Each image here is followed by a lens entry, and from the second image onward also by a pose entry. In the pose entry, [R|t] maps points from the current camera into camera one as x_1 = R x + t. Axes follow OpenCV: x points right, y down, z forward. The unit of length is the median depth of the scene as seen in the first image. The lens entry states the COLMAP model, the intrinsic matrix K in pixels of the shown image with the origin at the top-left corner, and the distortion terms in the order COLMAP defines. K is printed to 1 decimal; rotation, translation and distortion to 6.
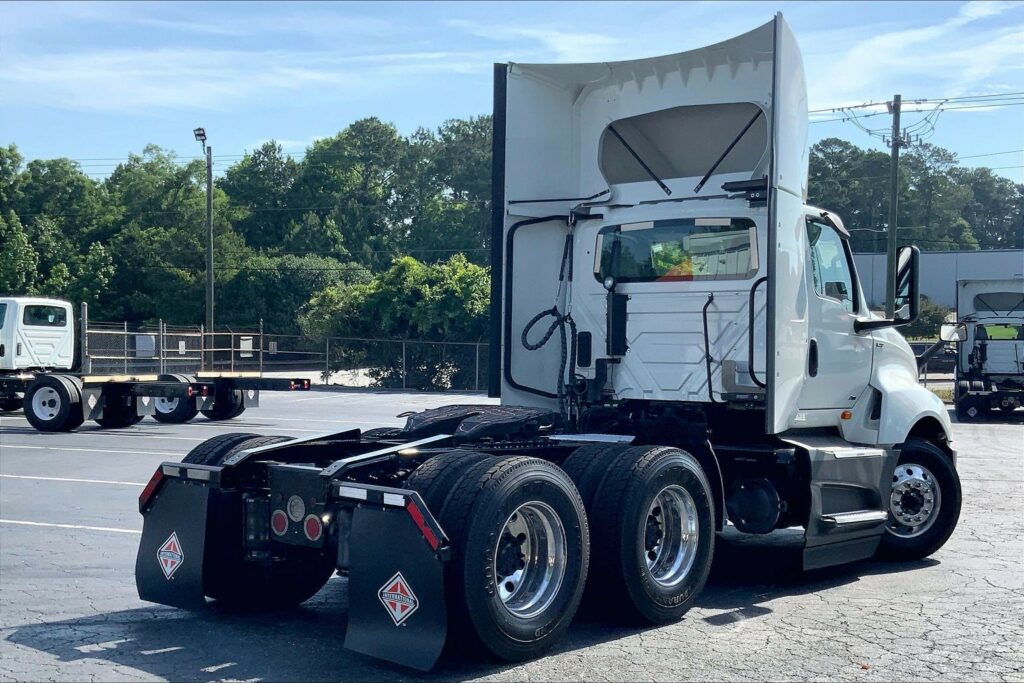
lens RADIAL K [[1279.2, 0, 495.5], [0, 1279.2, 342.0], [0, 0, 1]] dist [-0.002431, 0.323347]
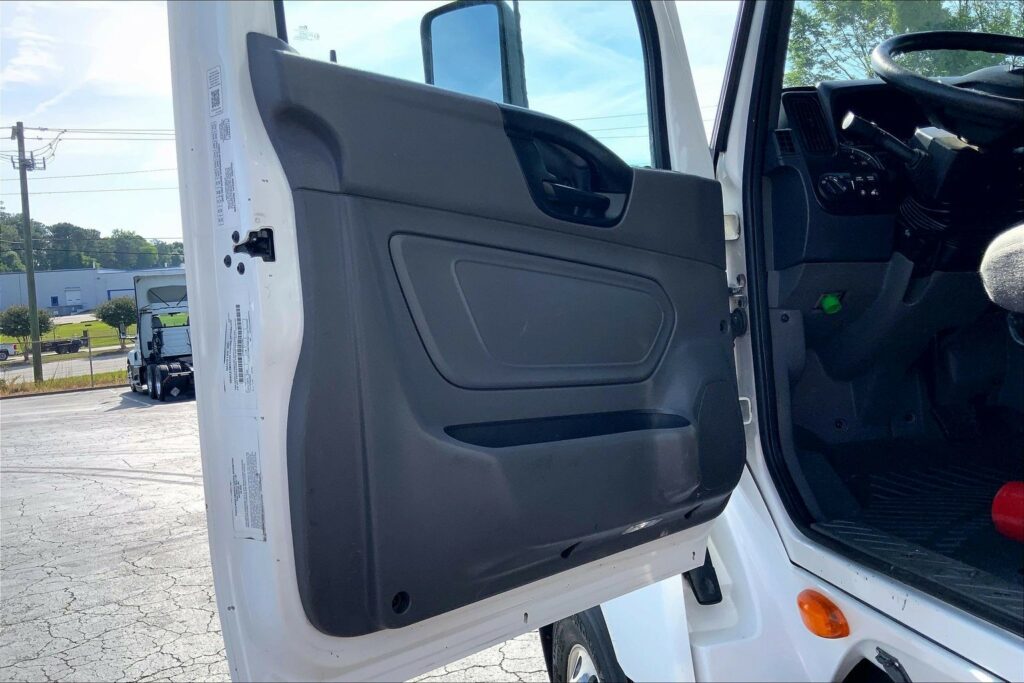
lens RADIAL K [[873.7, 0, 512.0], [0, 873.7, 341.5], [0, 0, 1]] dist [-0.006328, -0.001051]
pose [[0.647540, -0.085481, 0.757222, -0.028830], [0.078359, 0.995890, 0.045415, -0.001215], [-0.757992, 0.029927, 0.651577, 1.032805]]
